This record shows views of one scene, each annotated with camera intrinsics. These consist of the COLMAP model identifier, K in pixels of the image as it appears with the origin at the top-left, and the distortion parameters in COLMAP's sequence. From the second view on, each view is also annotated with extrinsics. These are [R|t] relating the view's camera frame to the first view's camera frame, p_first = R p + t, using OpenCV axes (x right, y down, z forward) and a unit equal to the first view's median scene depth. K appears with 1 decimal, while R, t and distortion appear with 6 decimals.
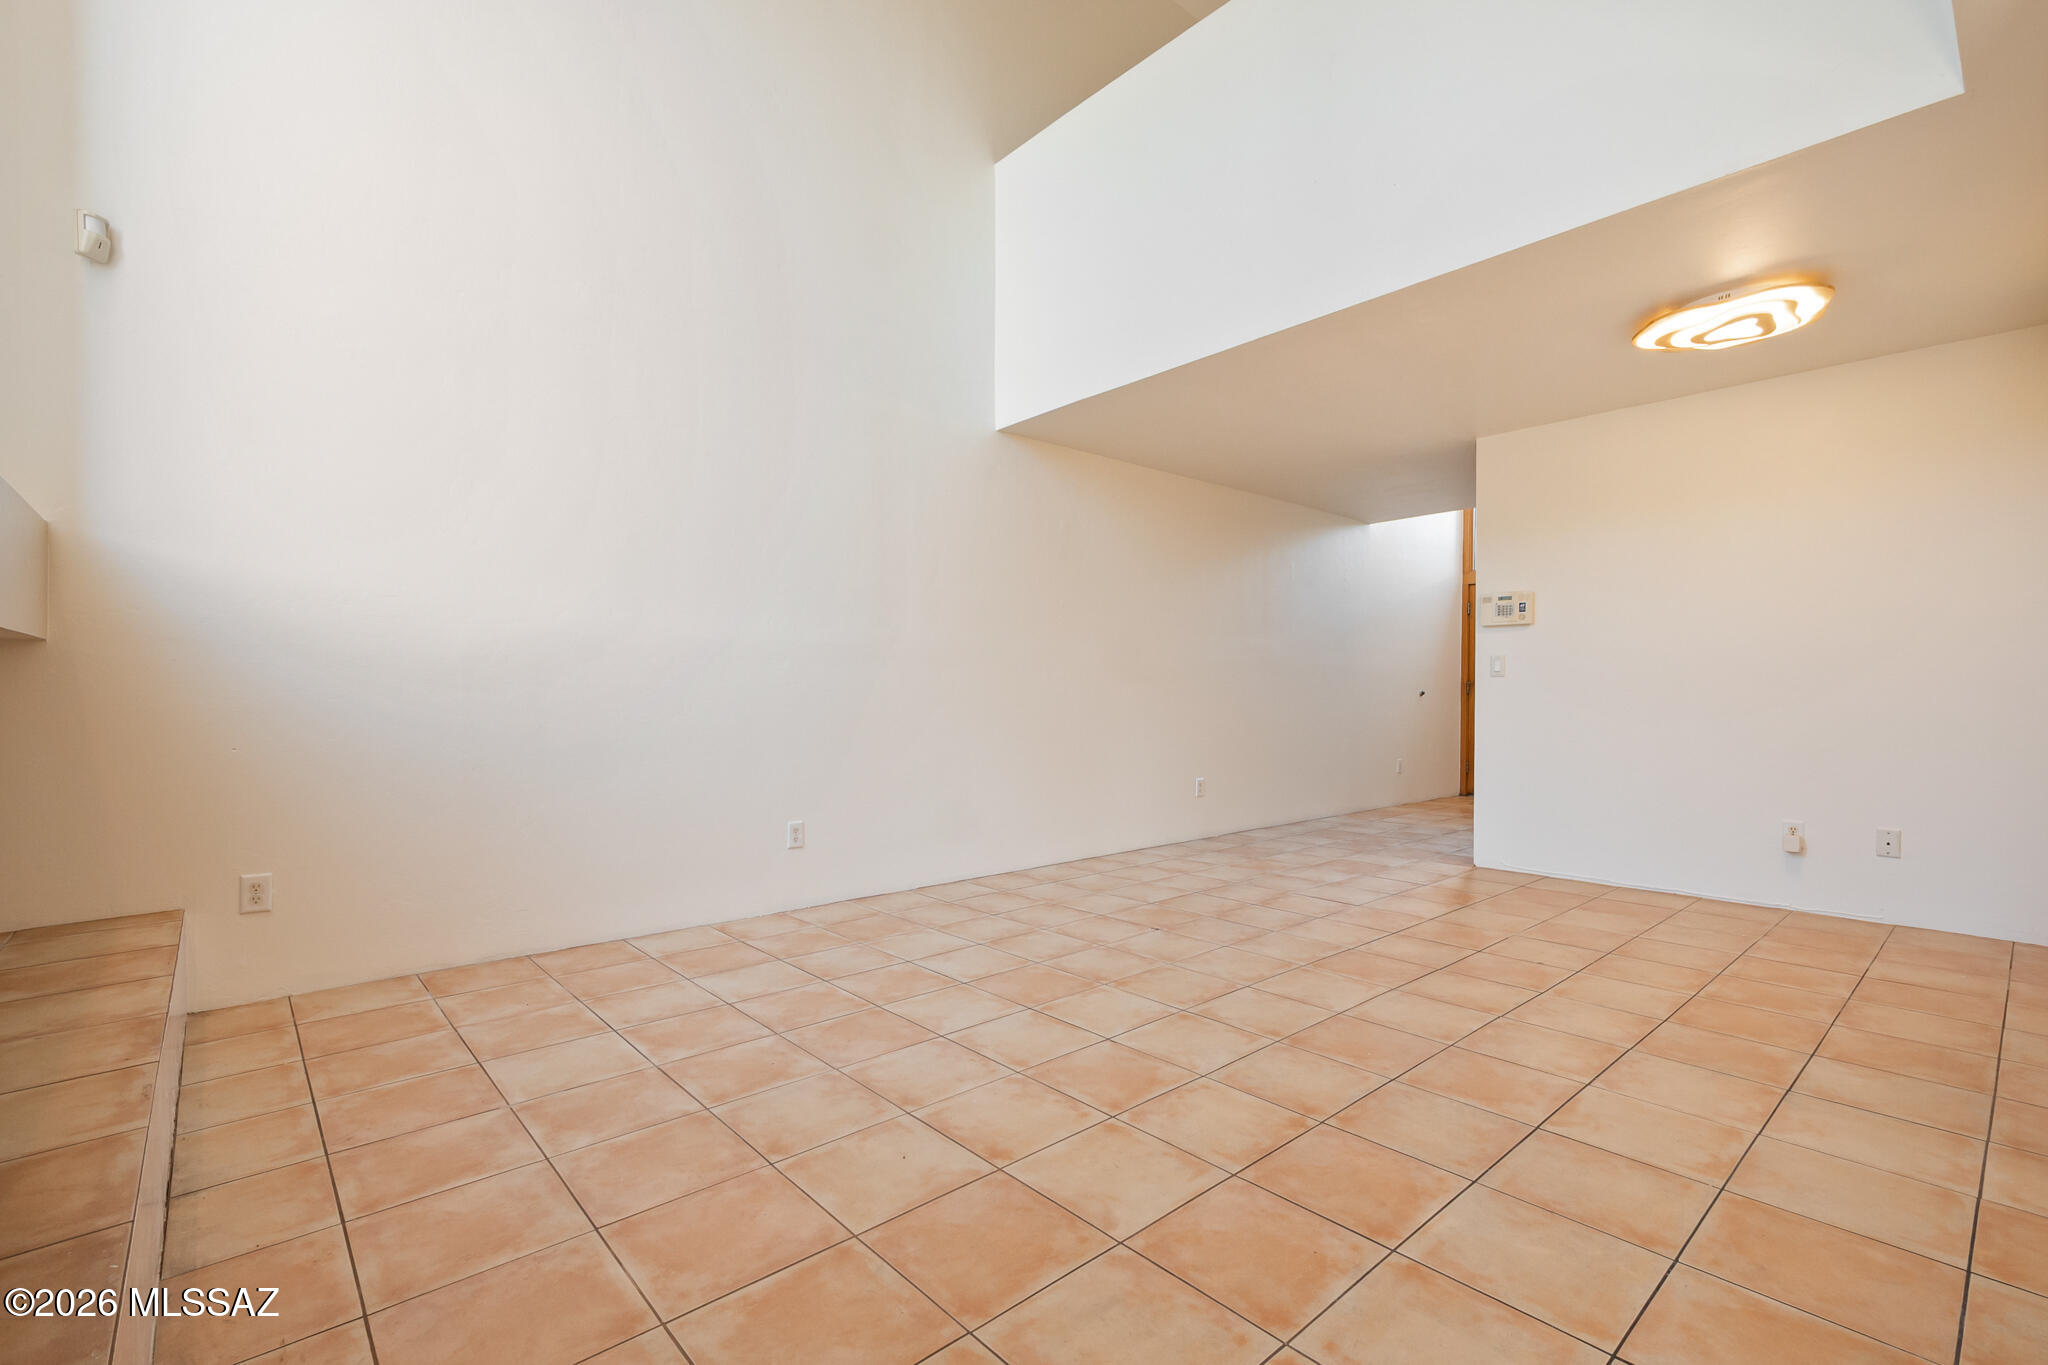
lens RADIAL K [[906.0, 0, 1040.0], [0, 906.0, 702.9], [0, 0, 1]] dist [0.012284, -0.000407]
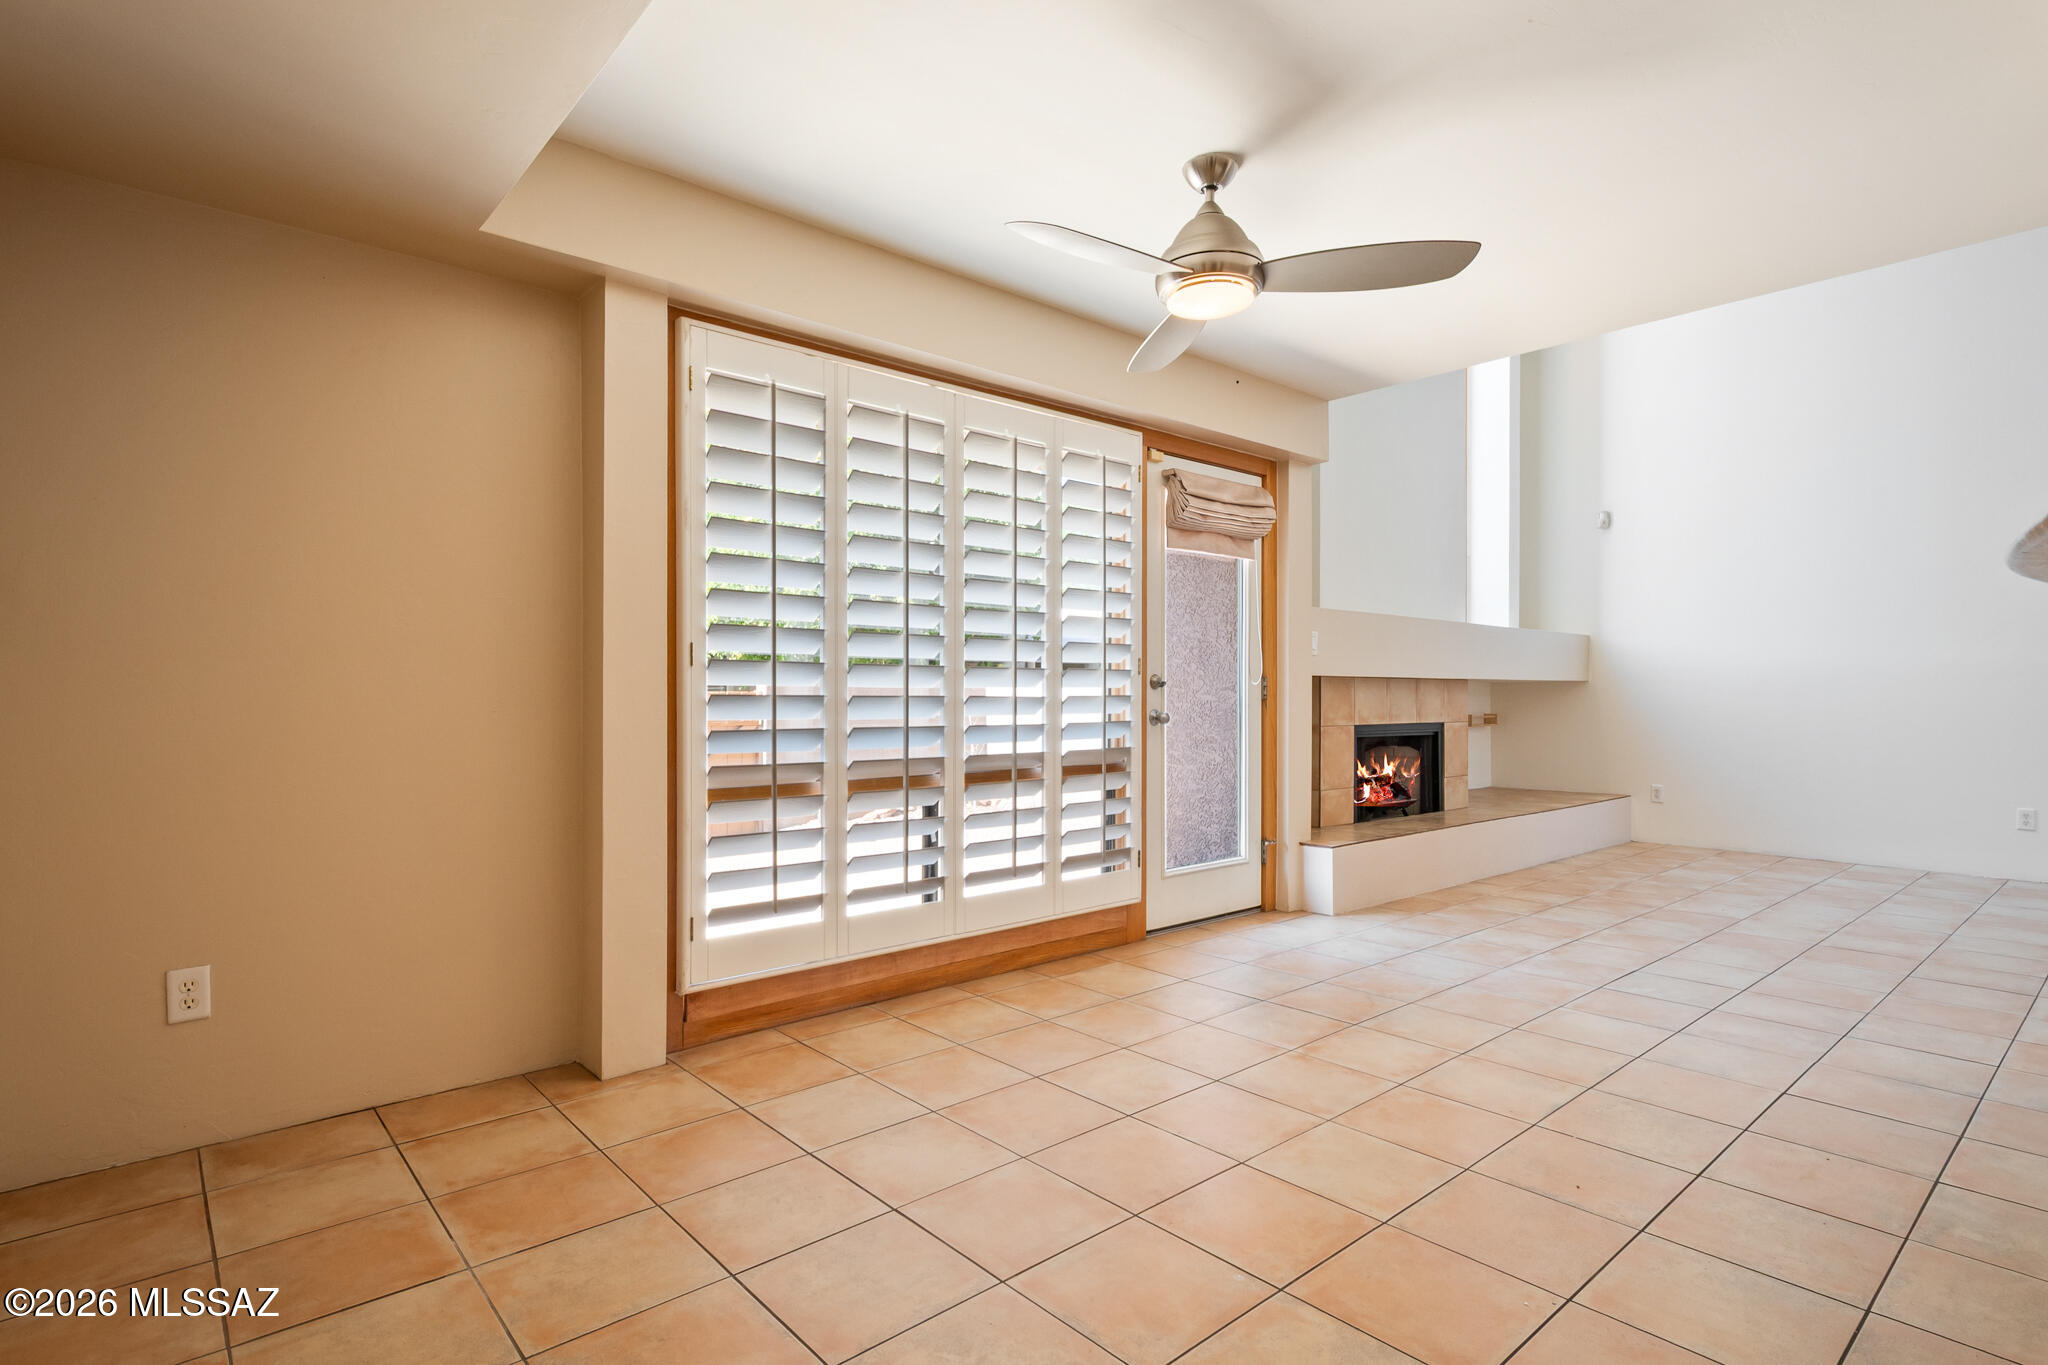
lens RADIAL K [[1024.2, 0, 1024.0], [0, 1024.2, 682.5], [0, 0, 1]] dist [0.001829, 0.000225]
pose [[-0.012873, -0.011708, -0.999849, 1.618697], [-0.010349, 0.999879, -0.011575, -0.014064], [0.999864, 0.010199, -0.012993, -0.484090]]
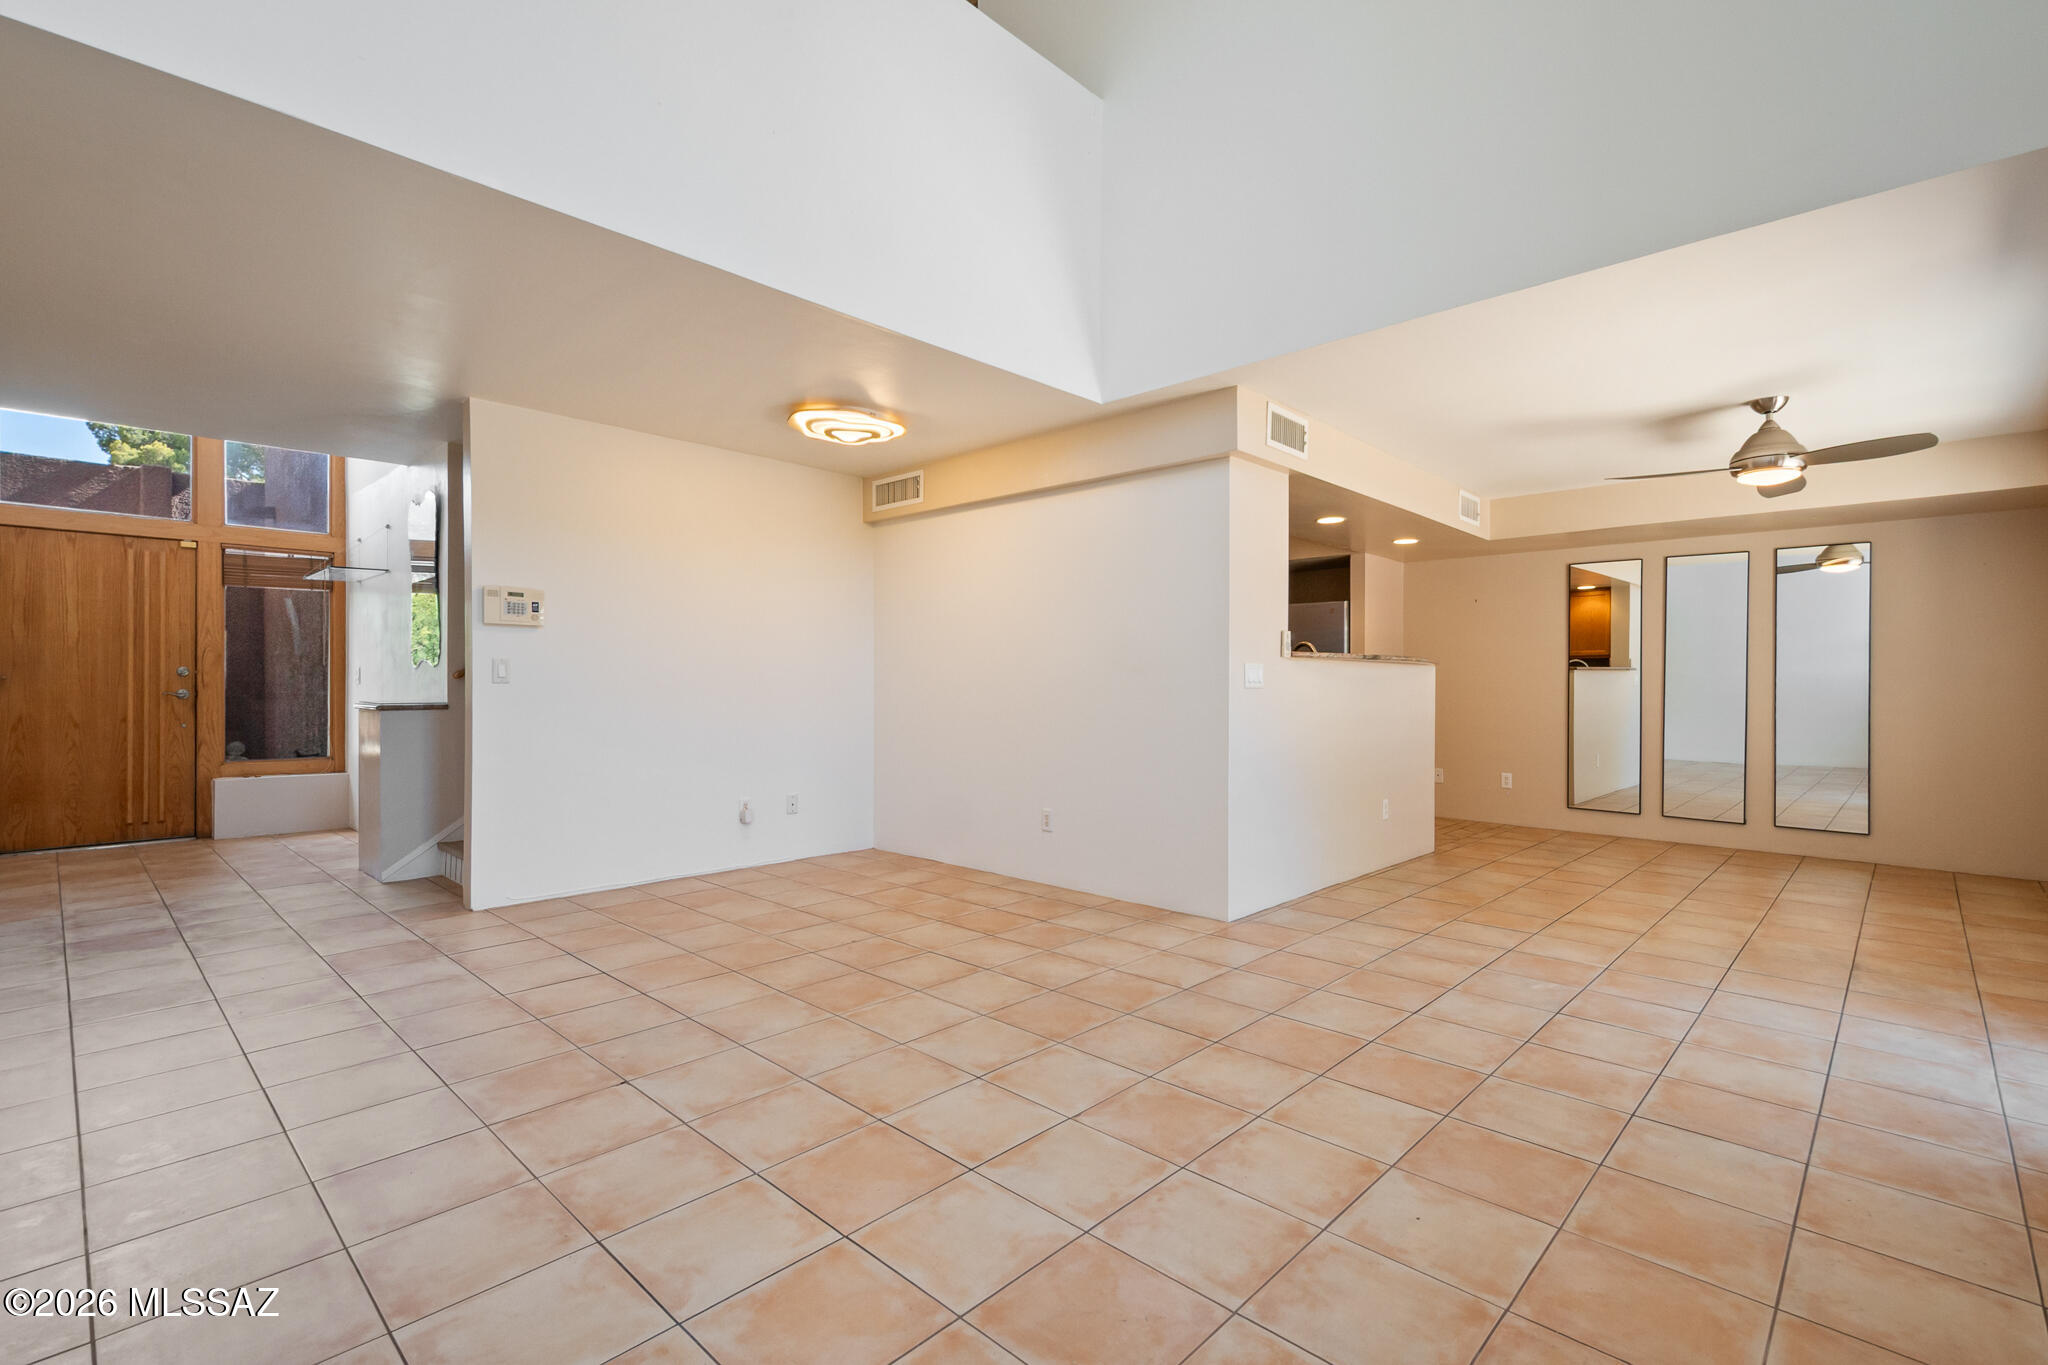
lens RADIAL K [[922.5, 0, 1038.9], [0, 922.5, 684.5], [0, 0, 1]] dist [0.016196, -0.000458]
pose [[-0.085123, -0.002886, 0.996366, -0.737645], [0.003021, 0.999990, 0.003155, -0.050800], [-0.996366, 0.003278, -0.085114, 0.991864]]
